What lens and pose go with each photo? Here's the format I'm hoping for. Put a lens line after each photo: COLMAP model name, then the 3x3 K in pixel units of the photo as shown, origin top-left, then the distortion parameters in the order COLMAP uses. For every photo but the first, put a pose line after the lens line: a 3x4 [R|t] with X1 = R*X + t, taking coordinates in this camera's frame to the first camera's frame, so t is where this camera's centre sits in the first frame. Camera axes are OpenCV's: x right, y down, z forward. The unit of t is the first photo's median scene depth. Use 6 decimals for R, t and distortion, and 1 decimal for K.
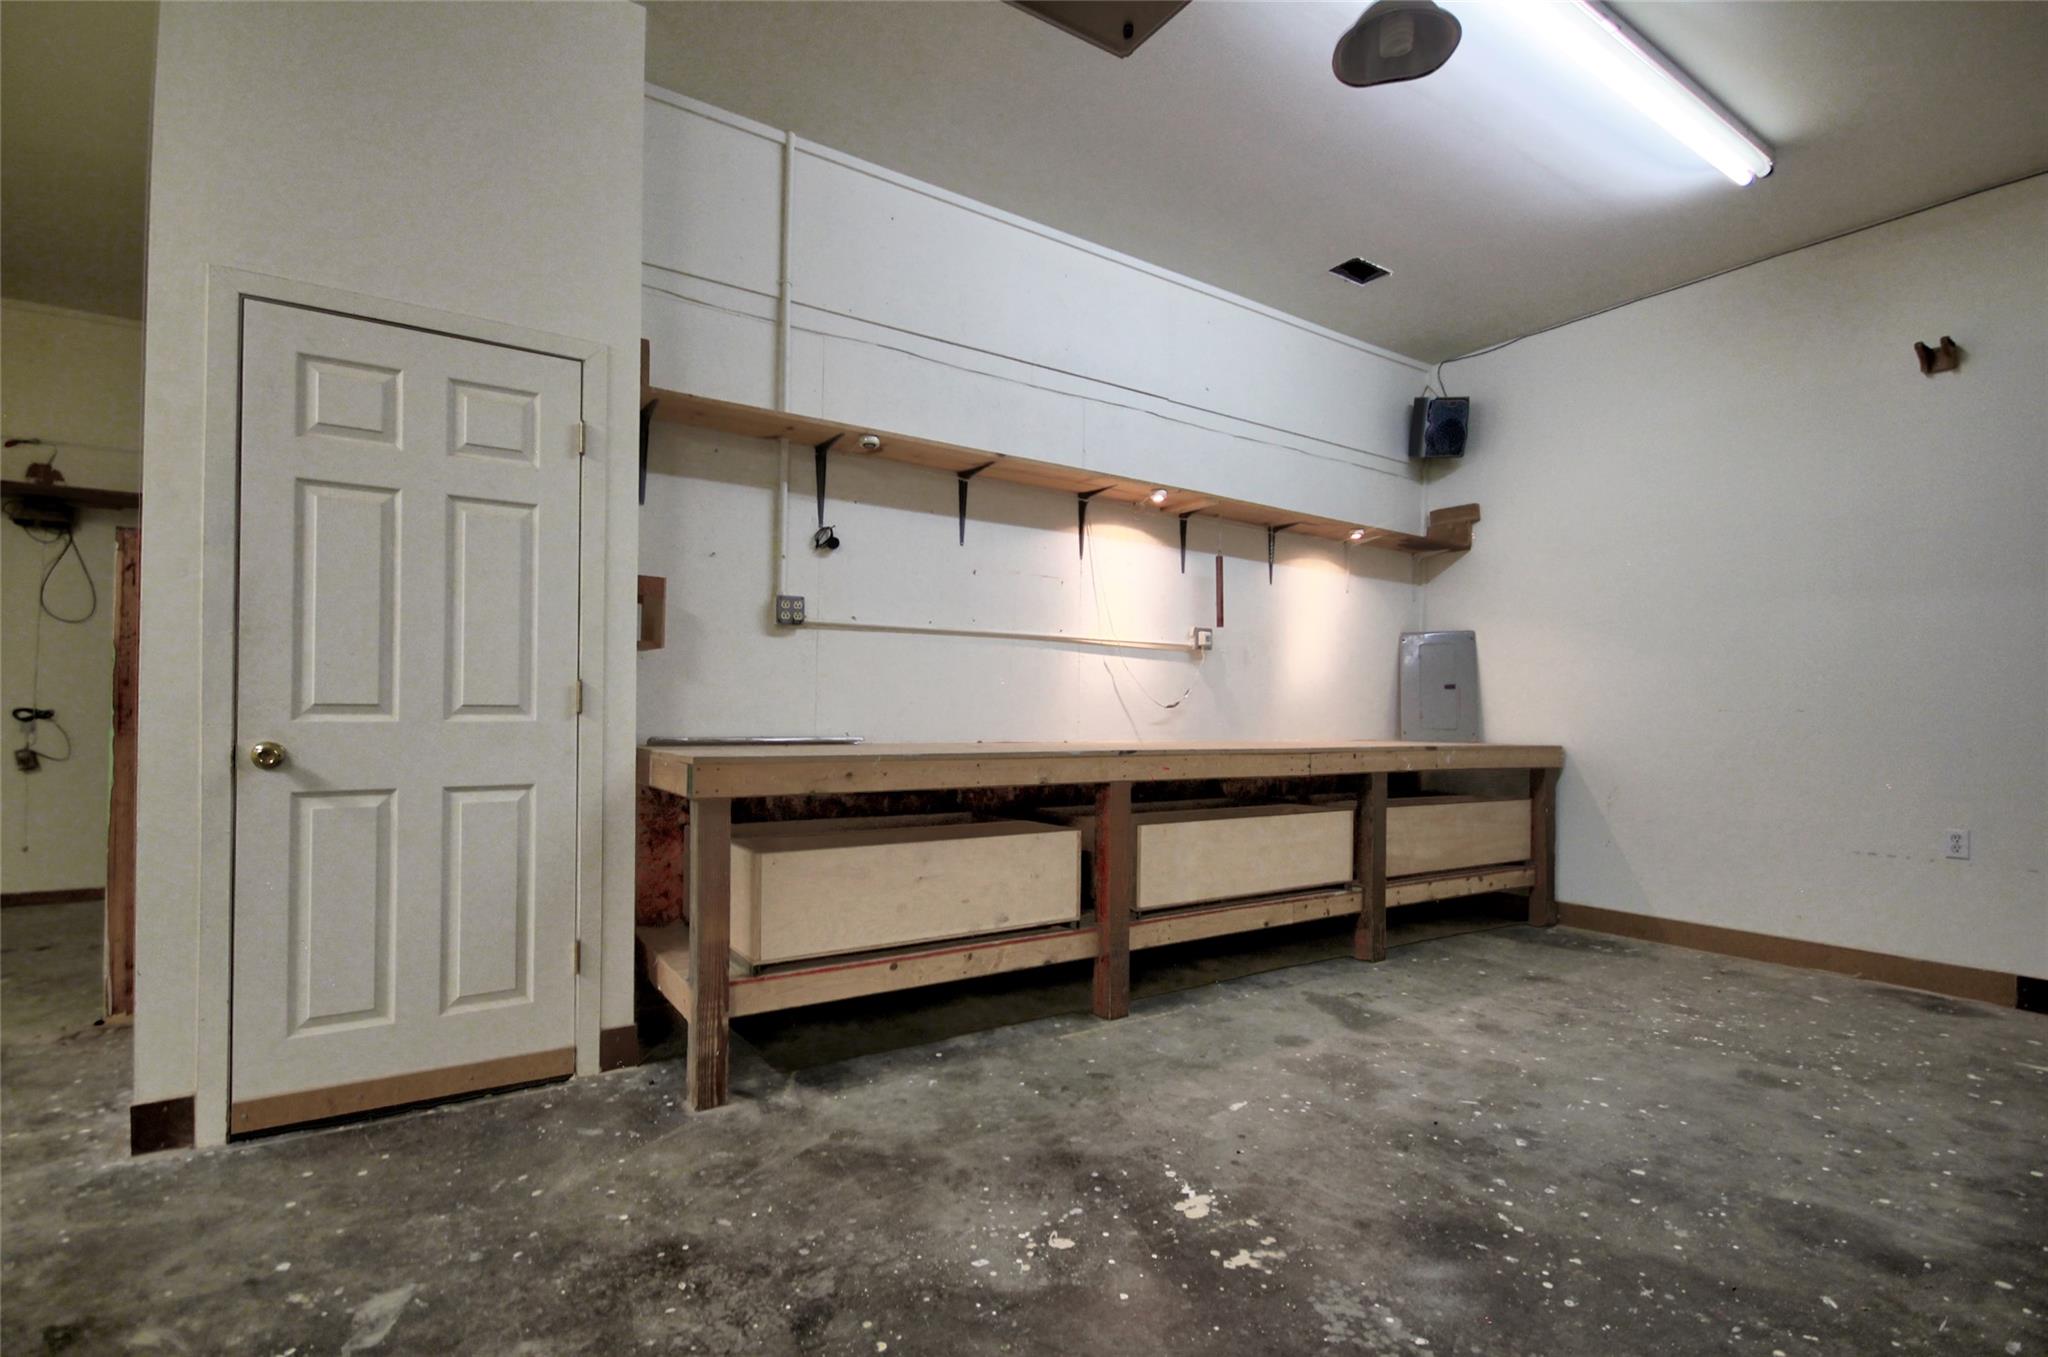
lens RADIAL K [[957.4, 0, 1018.3], [0, 957.4, 709.6], [0, 0, 1]] dist [0.002058, -0.002162]
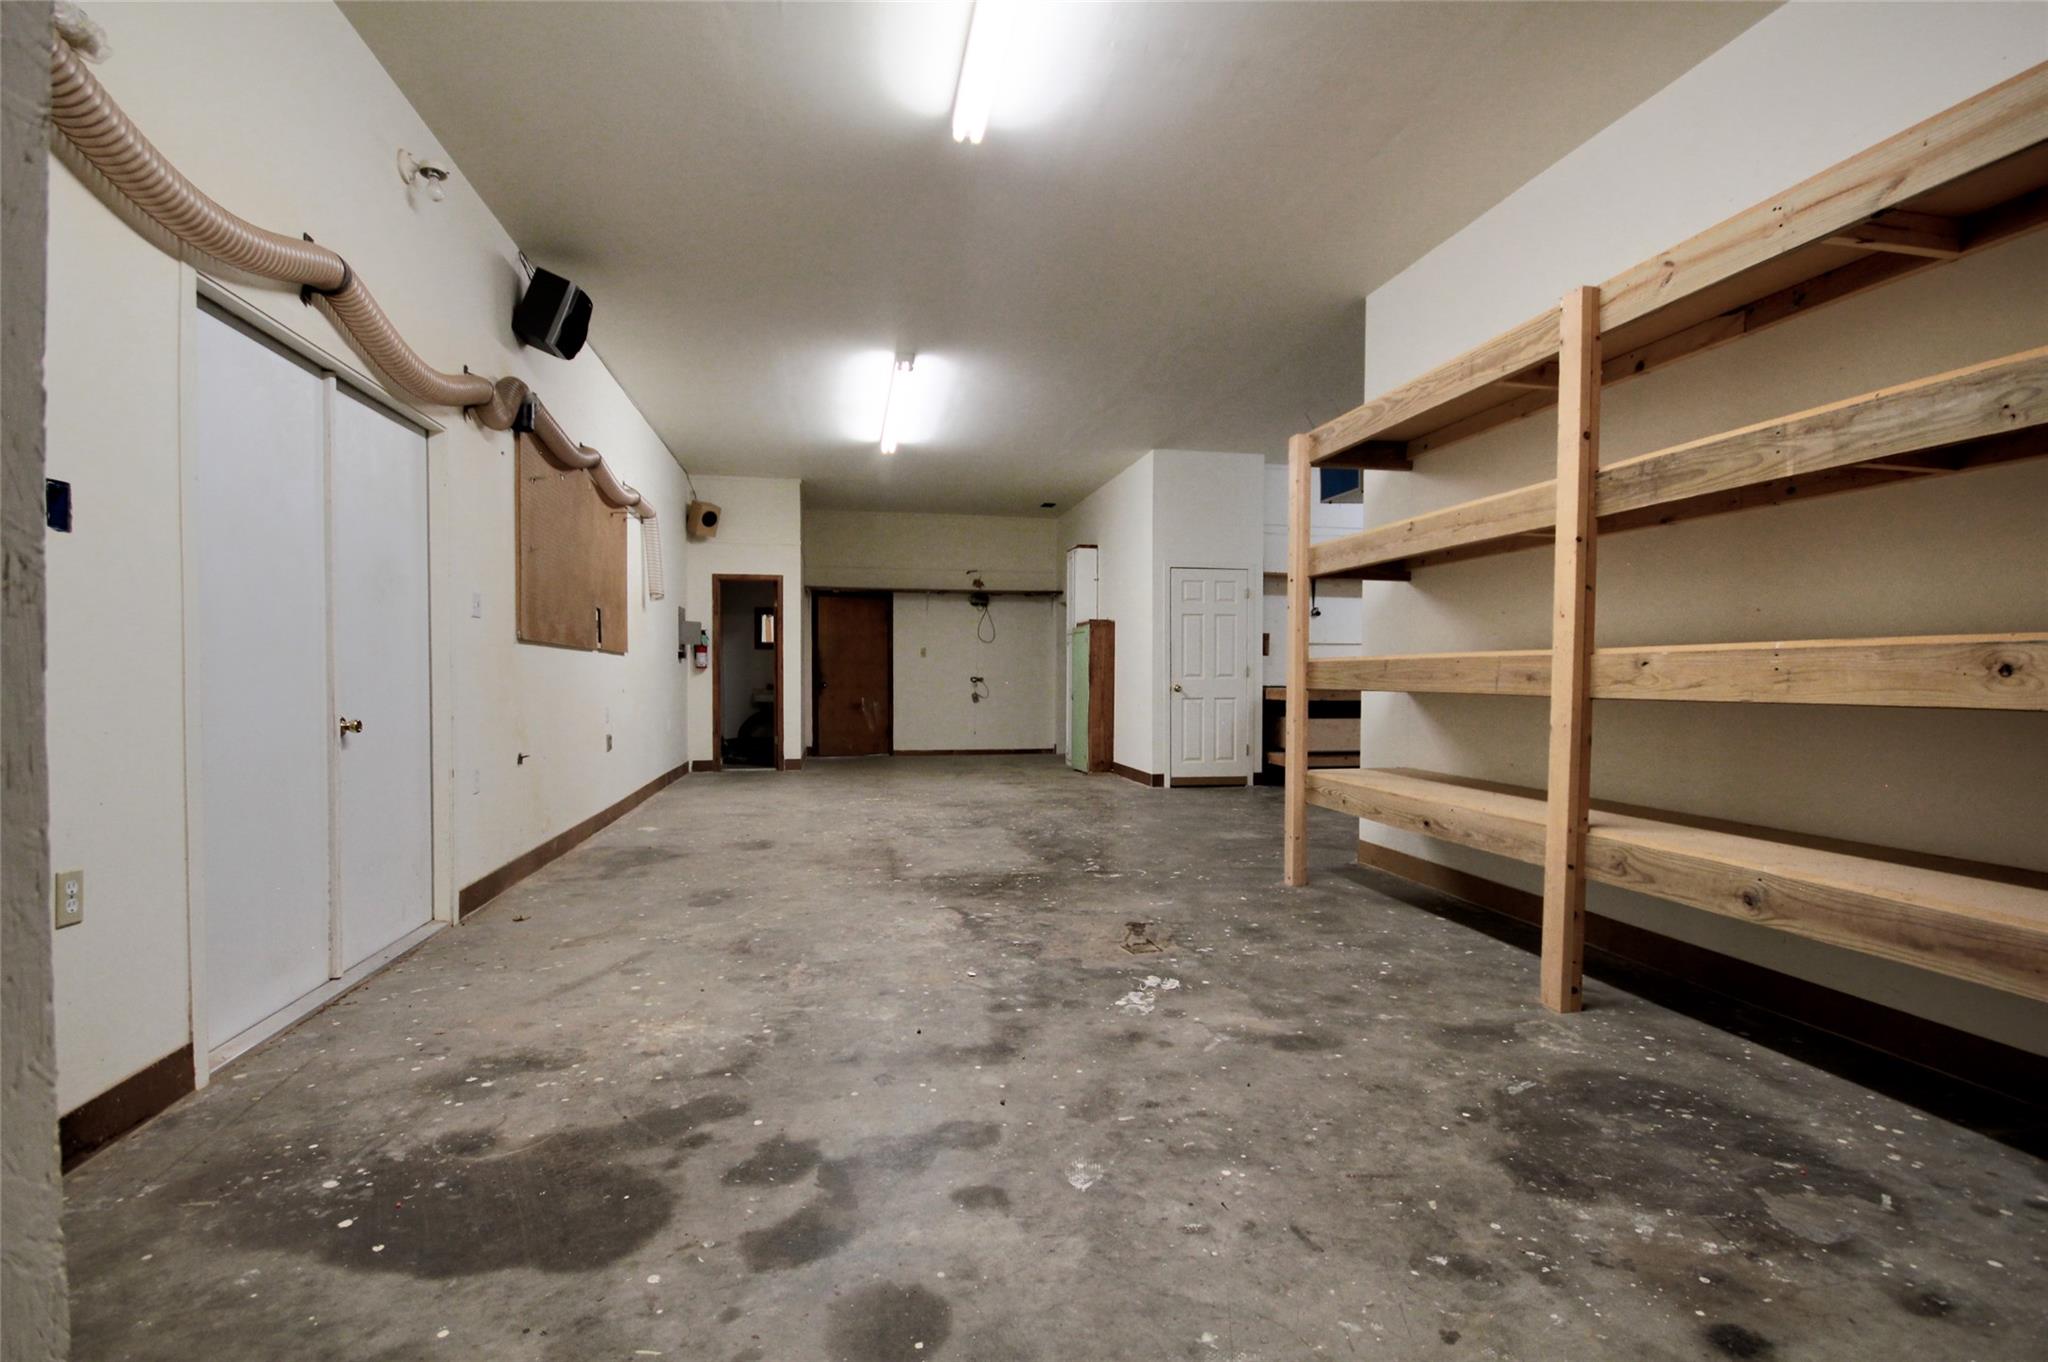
lens RADIAL K [[957.4, 0, 1023.8], [0, 957.4, 694.7], [0, 0, 1]] dist [0.002058, -0.002162]
pose [[0.924005, -0.001488, -0.382377, 0.052300], [0.008799, 0.999810, 0.017371, 0.001641], [0.382279, -0.019416, 0.923843, -1.315235]]
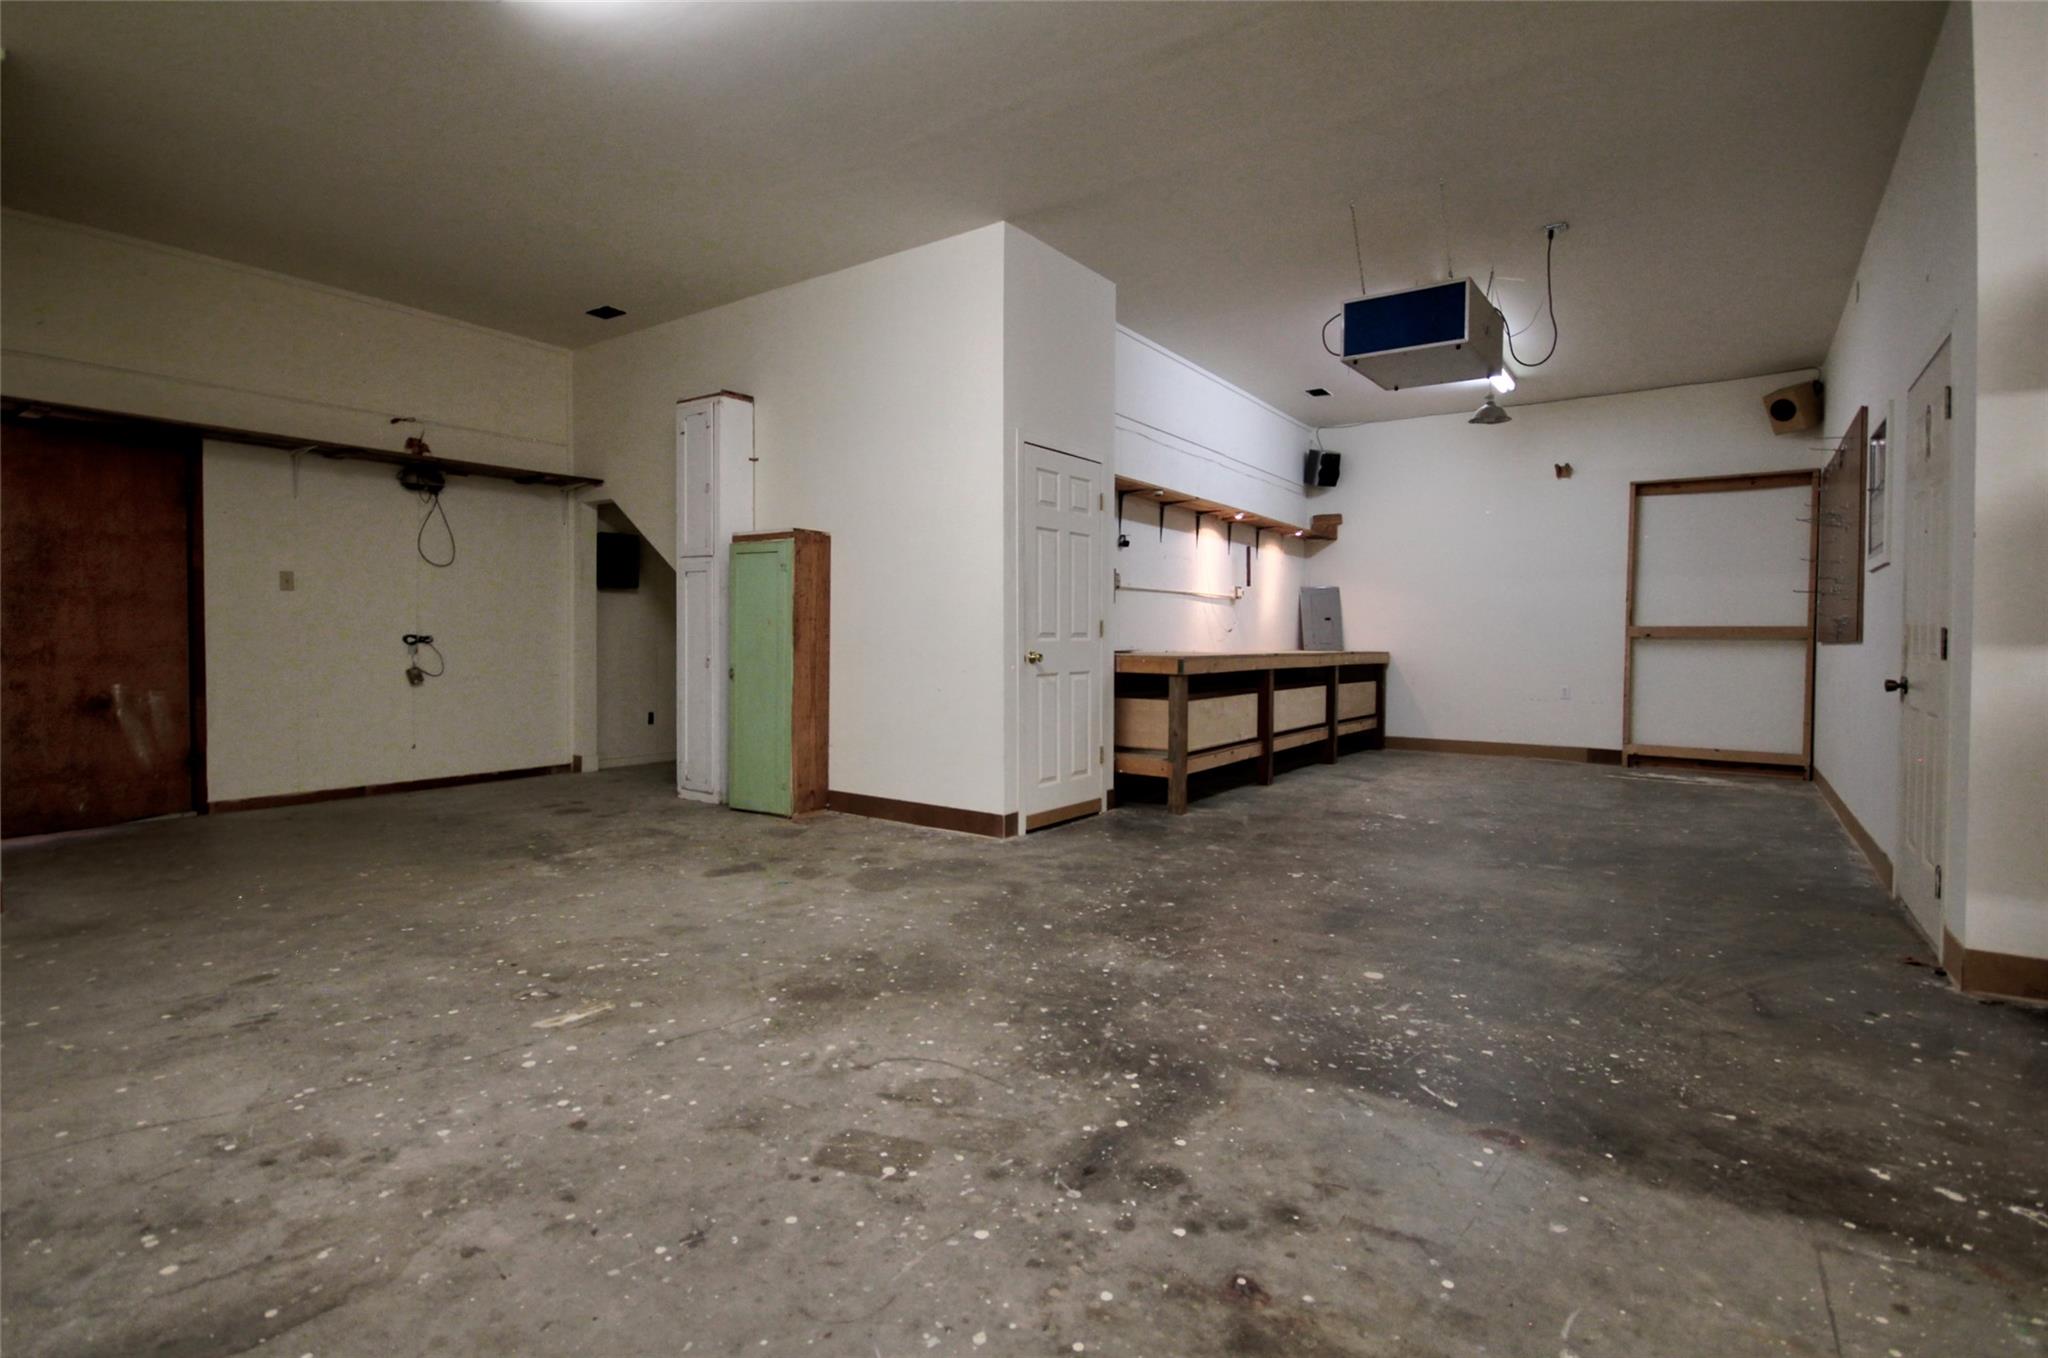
lens RADIAL K [[957.4, 0, 1043.5], [0, 957.4, 665.3], [0, 0, 1]] dist [0.002058, -0.002162]
pose [[0.931089, -0.016040, 0.364440, -0.738032], [0.002260, 0.999267, 0.038207, -0.007521], [-0.364786, -0.034750, 0.930443, -0.482500]]
